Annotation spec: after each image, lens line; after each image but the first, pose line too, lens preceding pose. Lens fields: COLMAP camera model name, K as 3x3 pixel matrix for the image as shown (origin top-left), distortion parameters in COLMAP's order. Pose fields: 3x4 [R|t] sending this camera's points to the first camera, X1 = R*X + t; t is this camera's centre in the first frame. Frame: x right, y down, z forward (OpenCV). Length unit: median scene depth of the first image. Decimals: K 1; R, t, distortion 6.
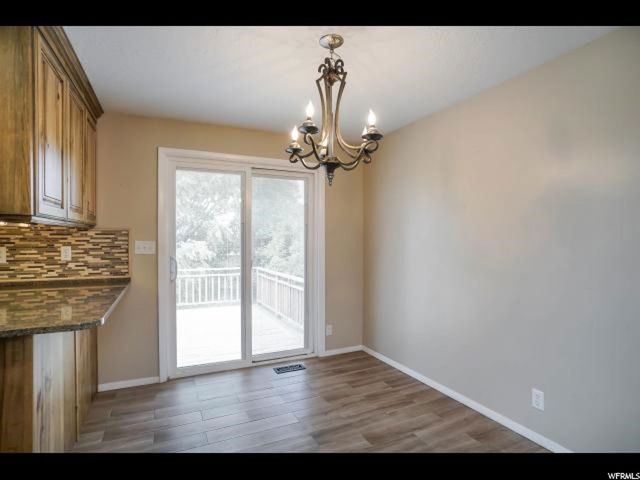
lens RADIAL K [[336.5, 0, 320.0], [0, 336.5, 240.0], [0, 0, 1]] dist [-0.077707, 0.038008]
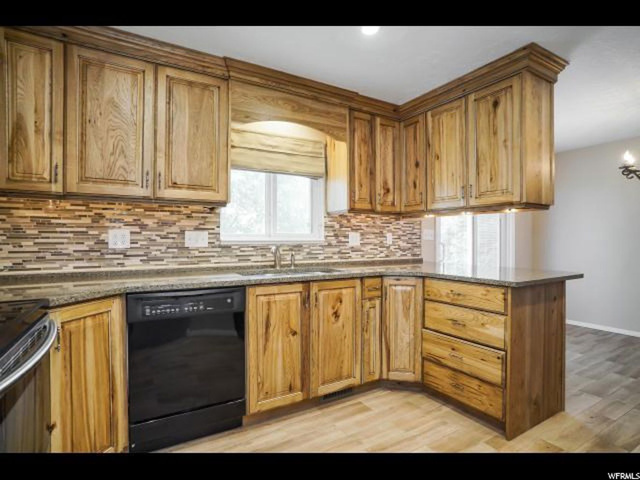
lens RADIAL K [[336.5, 0, 320.0], [0, 336.5, 240.0], [0, 0, 1]] dist [-0.077707, 0.038008]
pose [[0.995788, 0.001786, 0.091670, -1.120053], [-0.002038, 0.999994, 0.002658, 0.042693], [-0.091665, -0.002834, 0.995786, -0.247908]]
